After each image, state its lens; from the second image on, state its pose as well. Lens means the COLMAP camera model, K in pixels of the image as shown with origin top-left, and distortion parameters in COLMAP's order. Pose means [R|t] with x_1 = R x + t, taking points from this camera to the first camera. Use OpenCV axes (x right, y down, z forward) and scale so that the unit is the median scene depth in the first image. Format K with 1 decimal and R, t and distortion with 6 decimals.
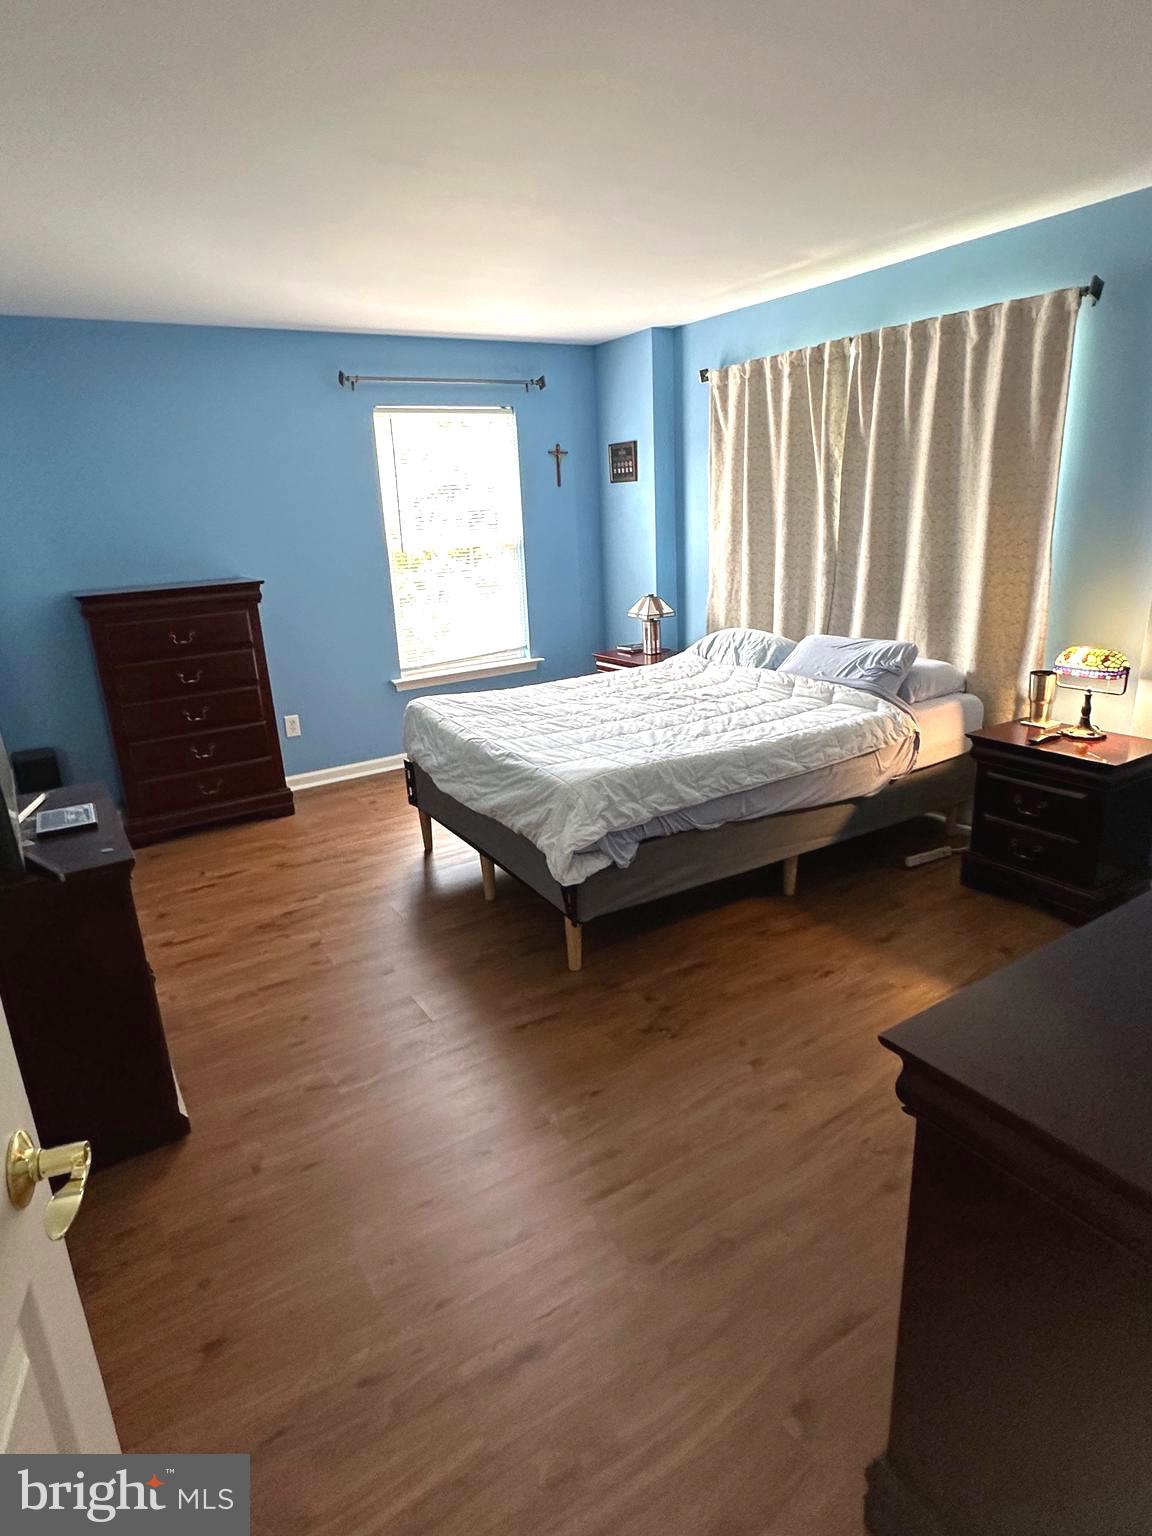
lens RADIAL K [[864.1, 0, 581.0], [0, 864.1, 770.5], [0, 0, 1]] dist [-0.002661, 0.000946]
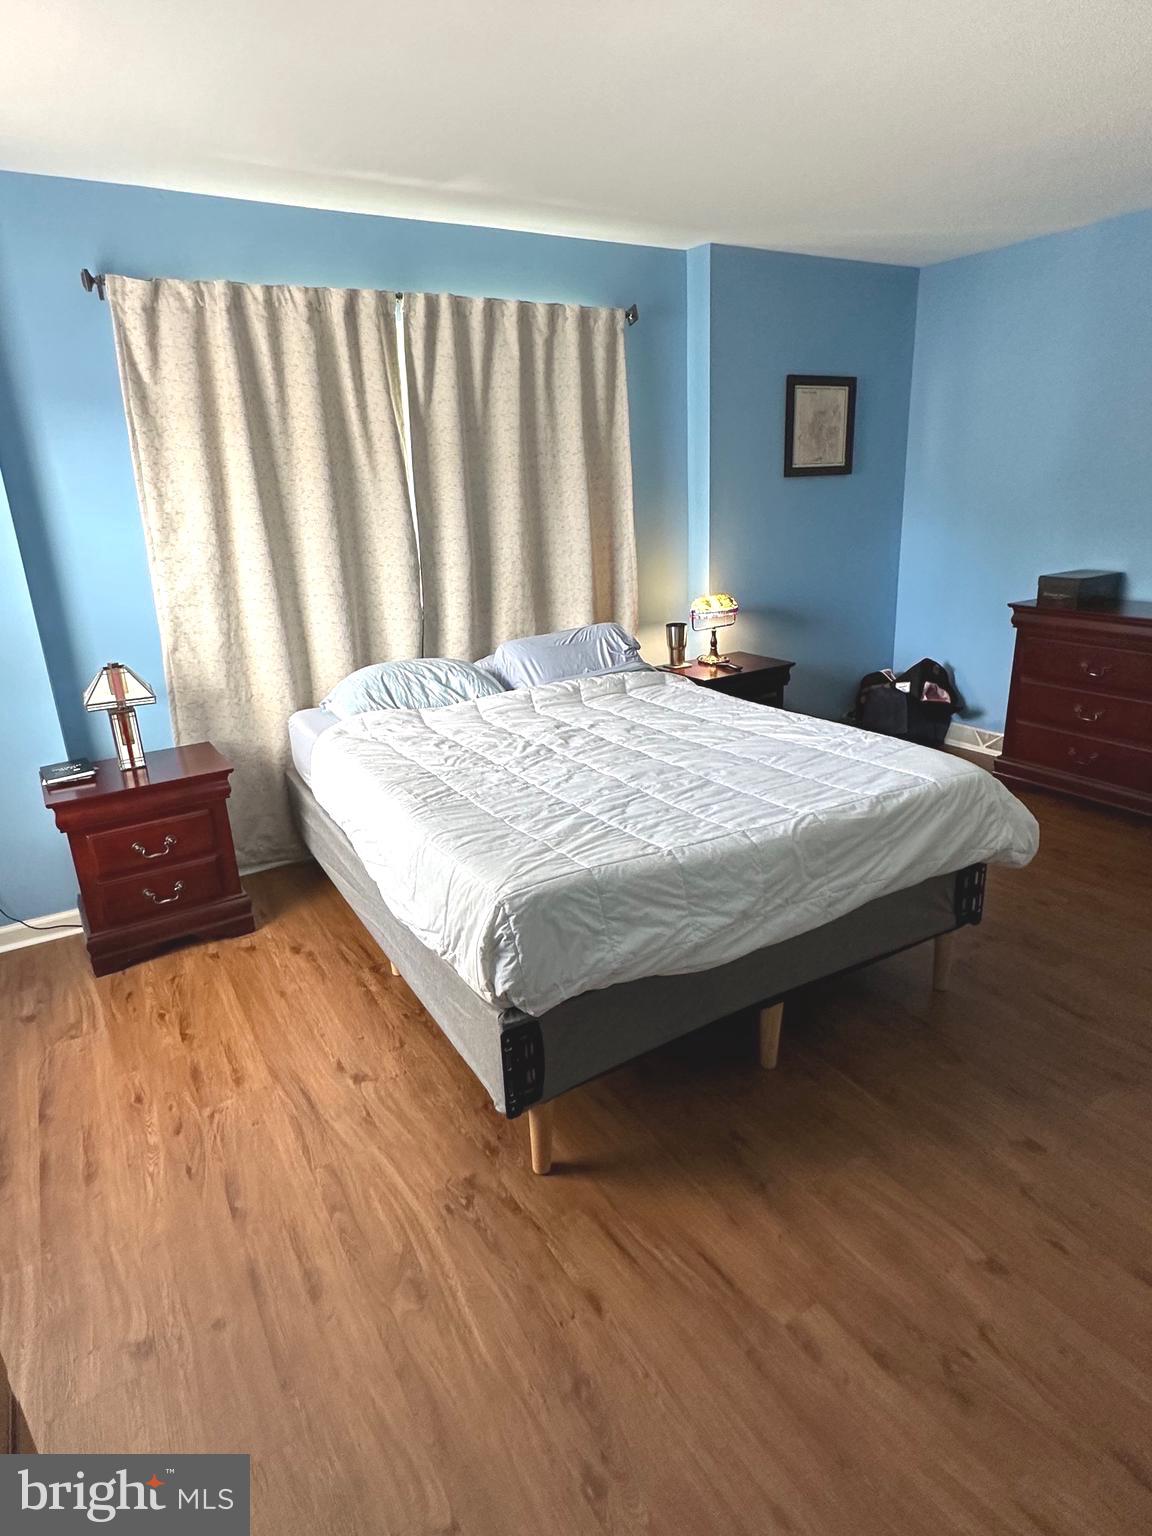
lens RADIAL K [[864.1, 0, 574.7], [0, 864.1, 771.4], [0, 0, 1]] dist [-0.002661, 0.000946]
pose [[0.028726, -0.276602, 0.960555, -0.691116], [0.335457, 0.907890, 0.251404, -0.272291], [-0.941618, 0.315003, 0.118868, 1.018089]]
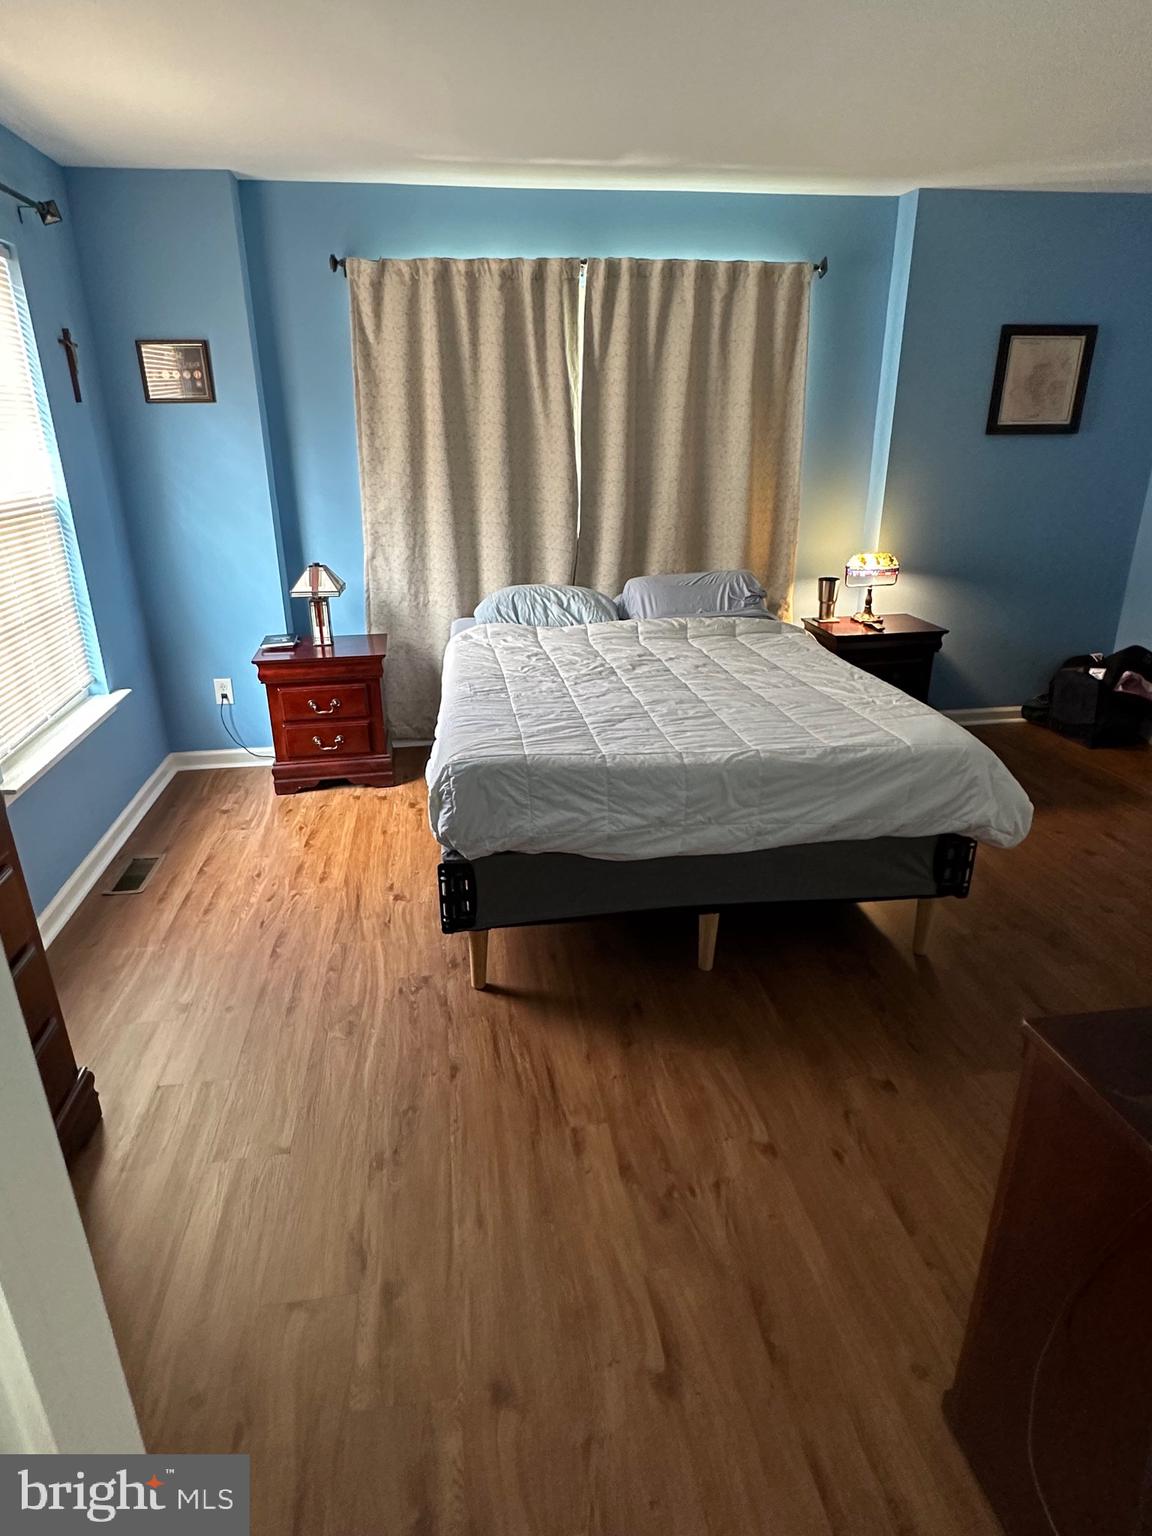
lens RADIAL K [[864.1, 0, 559.5], [0, 864.1, 763.4], [0, 0, 1]] dist [-0.002661, 0.000946]
pose [[0.420278, -0.290997, 0.859469, -0.760099], [0.262385, 0.945693, 0.191885, -0.196117], [-0.868631, 0.144867, 0.473807, 0.755038]]
